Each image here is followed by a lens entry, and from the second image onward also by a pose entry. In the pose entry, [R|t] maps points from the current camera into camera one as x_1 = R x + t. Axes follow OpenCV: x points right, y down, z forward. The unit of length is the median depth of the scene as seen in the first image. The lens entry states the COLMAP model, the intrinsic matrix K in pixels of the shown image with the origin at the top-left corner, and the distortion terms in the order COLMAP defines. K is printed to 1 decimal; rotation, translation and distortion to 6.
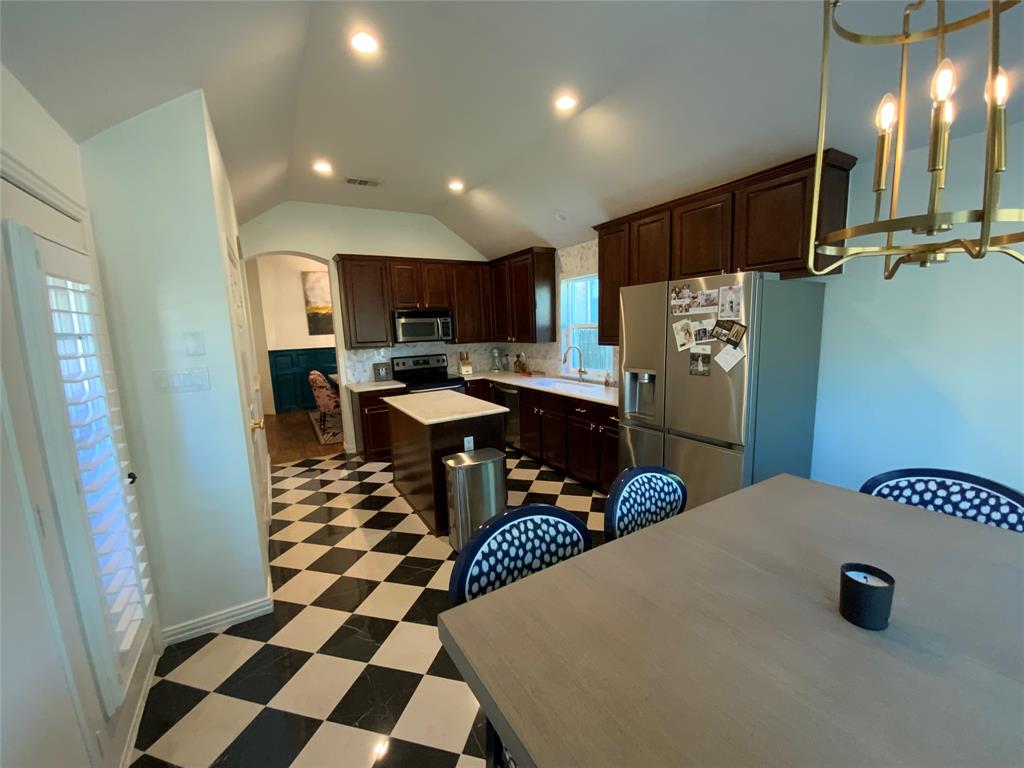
lens RADIAL K [[423.4, 0, 518.7], [0, 423.4, 385.4], [0, 0, 1]] dist [0.007671, -0.010847]
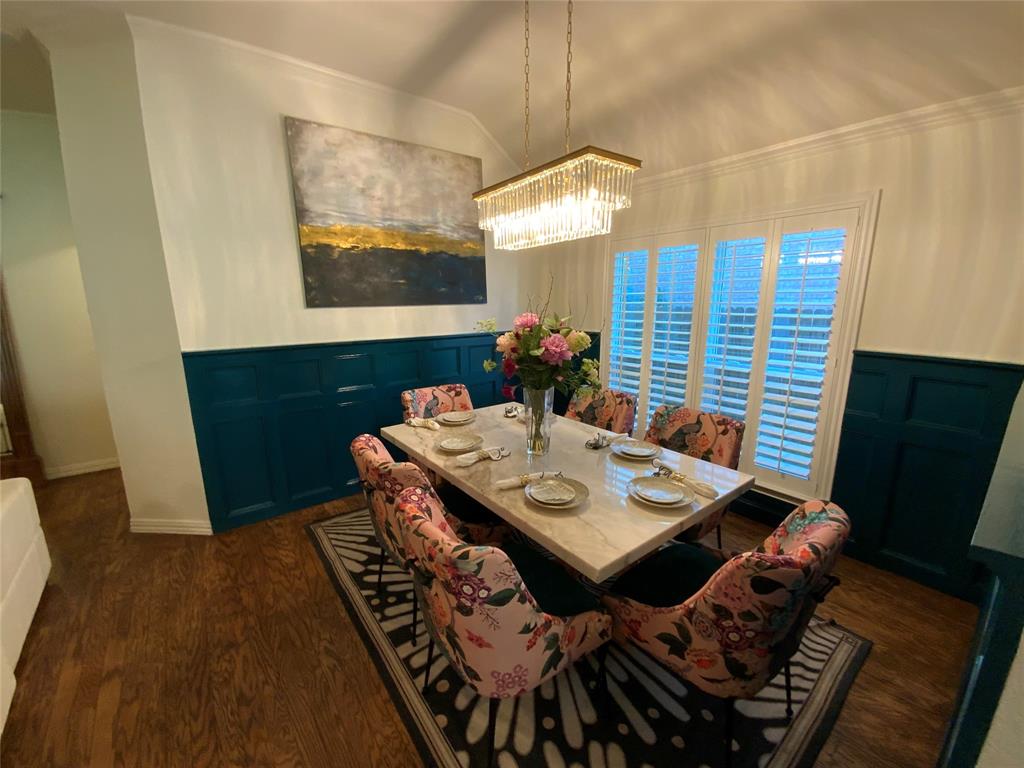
lens RADIAL K [[423.4, 0, 518.7], [0, 423.4, 385.4], [0, 0, 1]] dist [0.007671, -0.010847]
pose [[0.991049, 0.005789, 0.133375, -0.367216], [-0.013310, 0.998366, 0.055570, -0.075712], [-0.132835, -0.056848, 0.989506, 0.624018]]
